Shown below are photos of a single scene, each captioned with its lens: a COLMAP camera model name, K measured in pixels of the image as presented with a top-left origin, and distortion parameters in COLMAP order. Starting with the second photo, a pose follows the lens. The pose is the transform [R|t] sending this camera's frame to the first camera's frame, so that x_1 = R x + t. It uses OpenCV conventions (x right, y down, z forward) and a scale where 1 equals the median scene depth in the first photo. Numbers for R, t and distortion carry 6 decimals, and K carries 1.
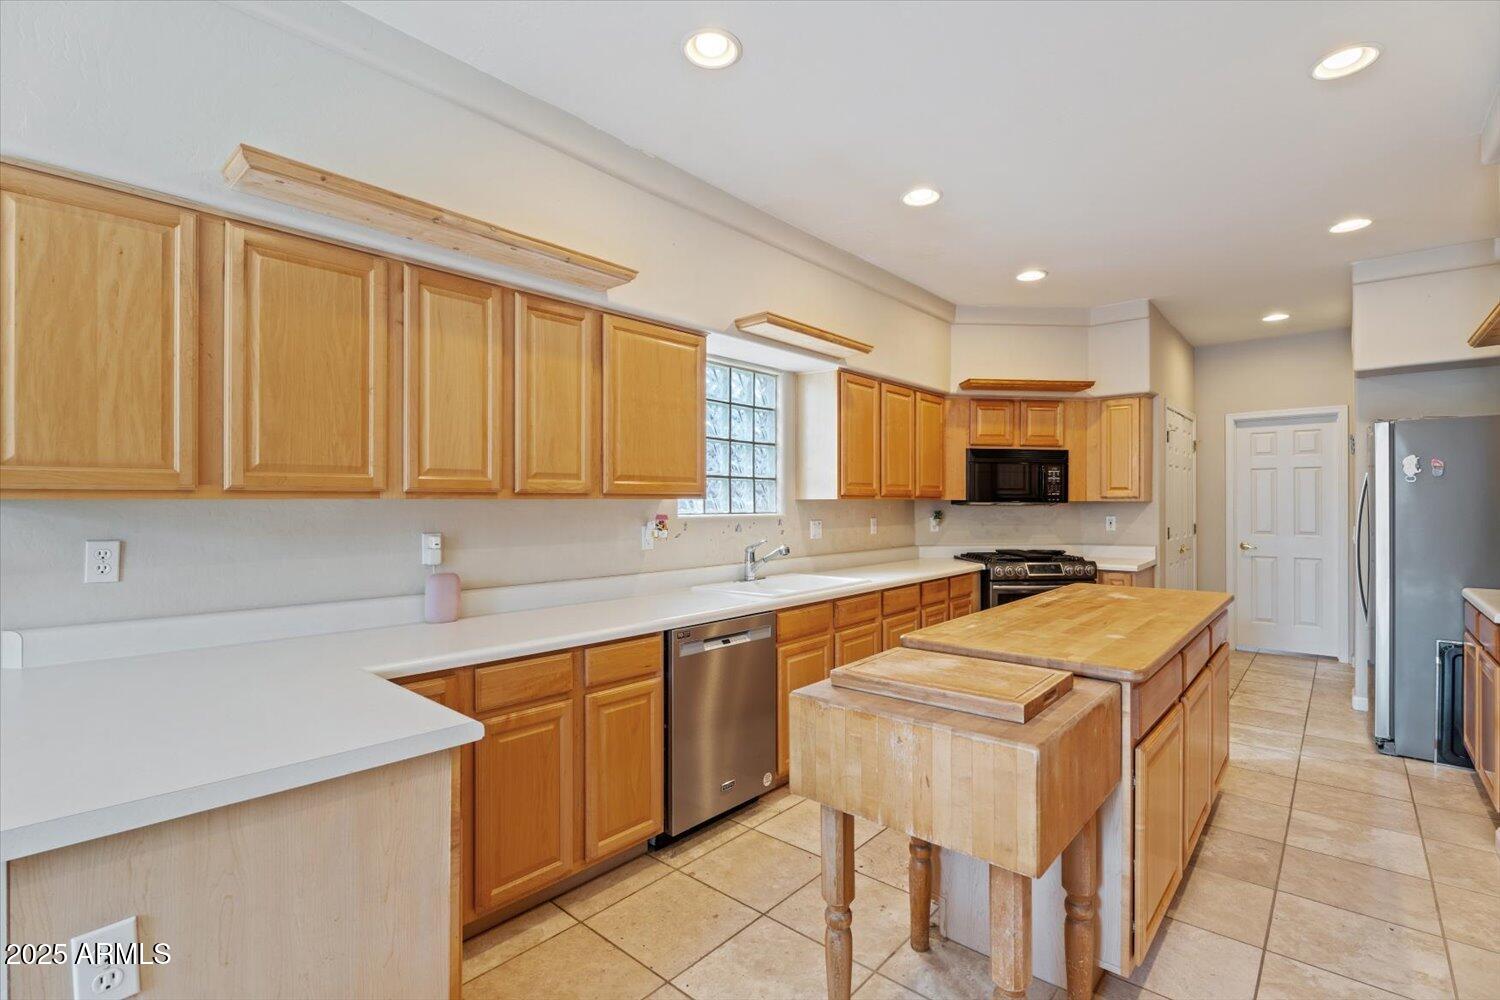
lens RADIAL K [[677.3, 0, 740.3], [0, 677.3, 499.9], [0, 0, 1]] dist [-0.001427, 0.000240]
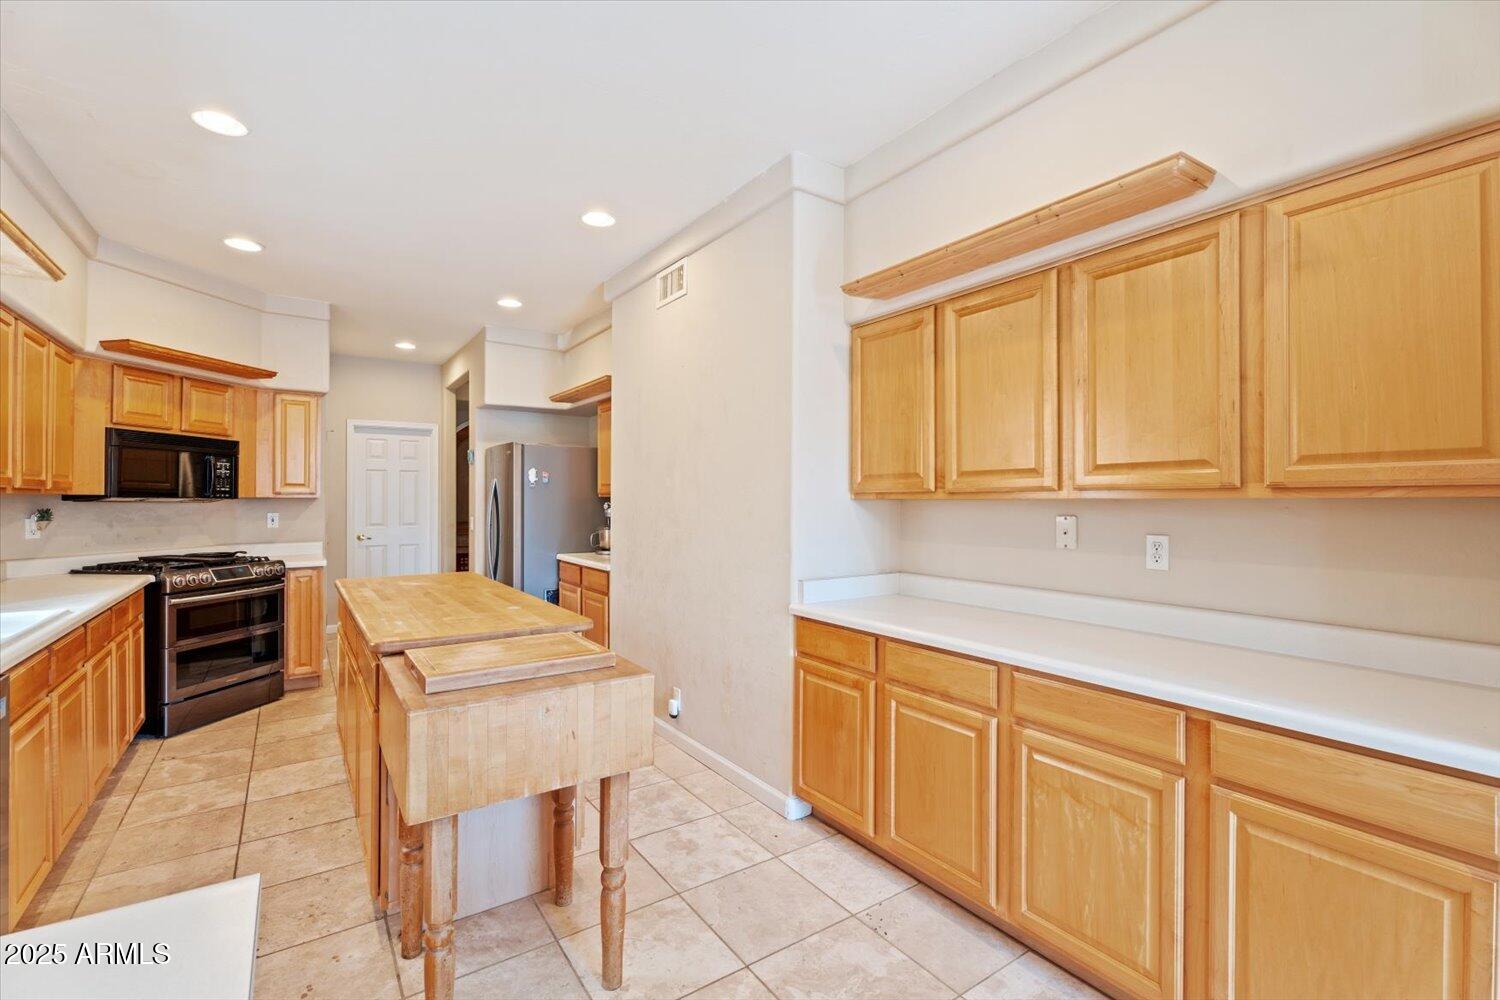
lens RADIAL K [[677.3, 0, 740.3], [0, 677.3, 499.9], [0, 0, 1]] dist [-0.001427, 0.000240]
pose [[0.251610, 0.001852, 0.967827, -0.227601], [-0.007995, 0.999968, 0.000164, -0.000023], [-0.967796, -0.007779, 0.251616, 0.118327]]
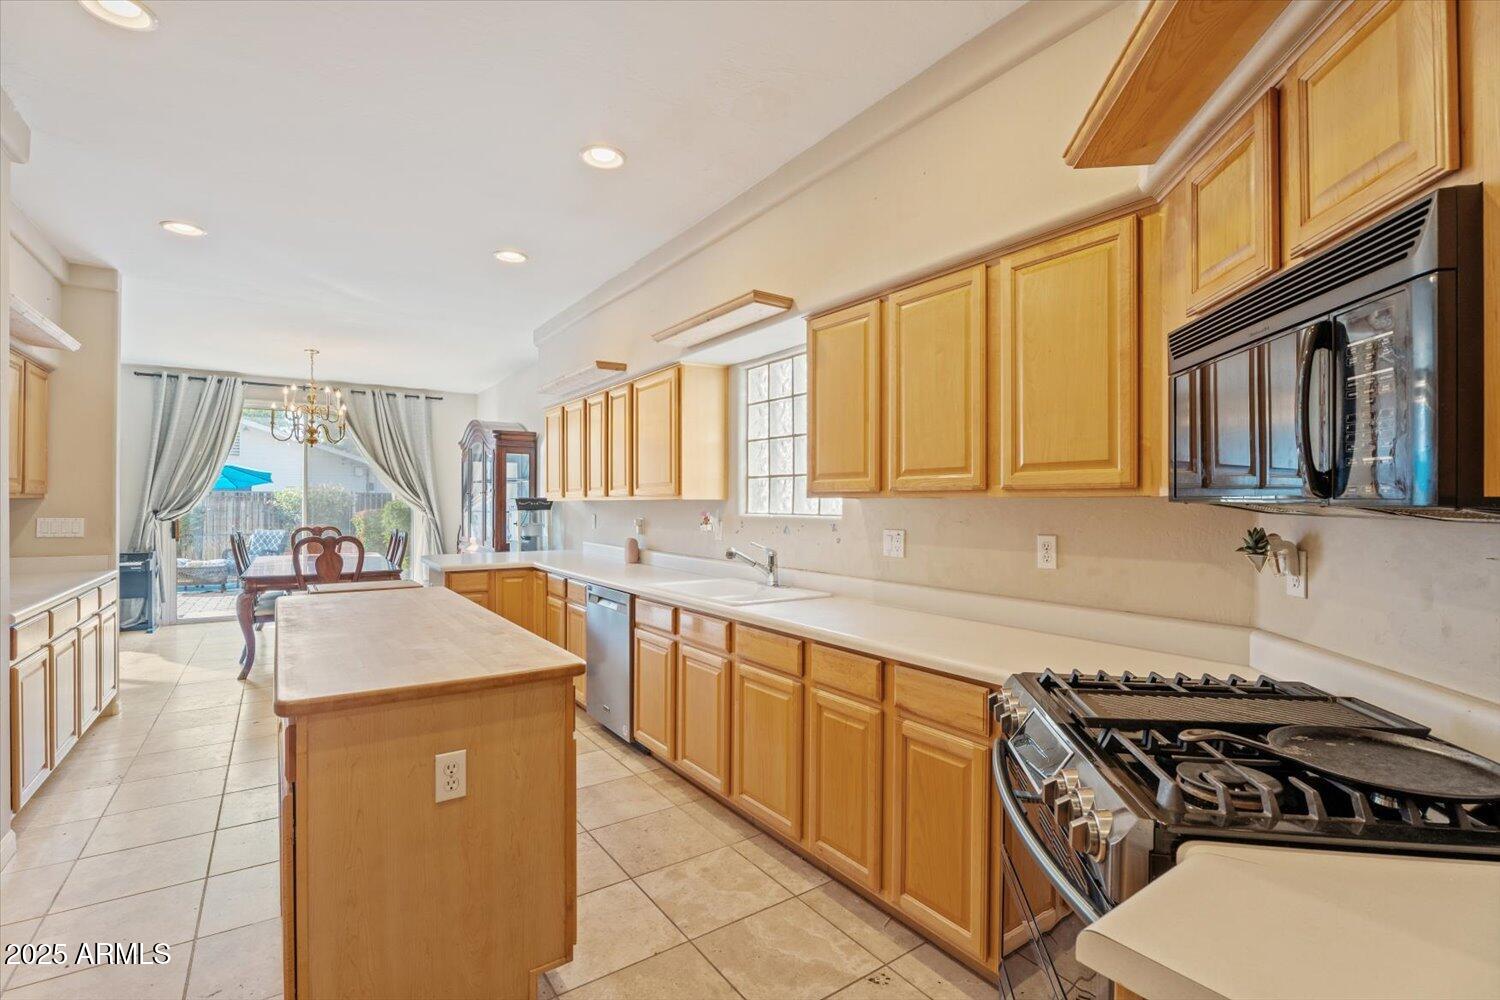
lens RADIAL K [[677.3, 0, 740.3], [0, 677.3, 499.9], [0, 0, 1]] dist [-0.001427, 0.000240]
pose [[-0.236474, -0.008167, -0.971603, 0.688300], [-0.007006, 0.999953, -0.006700, 0.006130], [0.971613, 0.005222, -0.236520, 0.877239]]
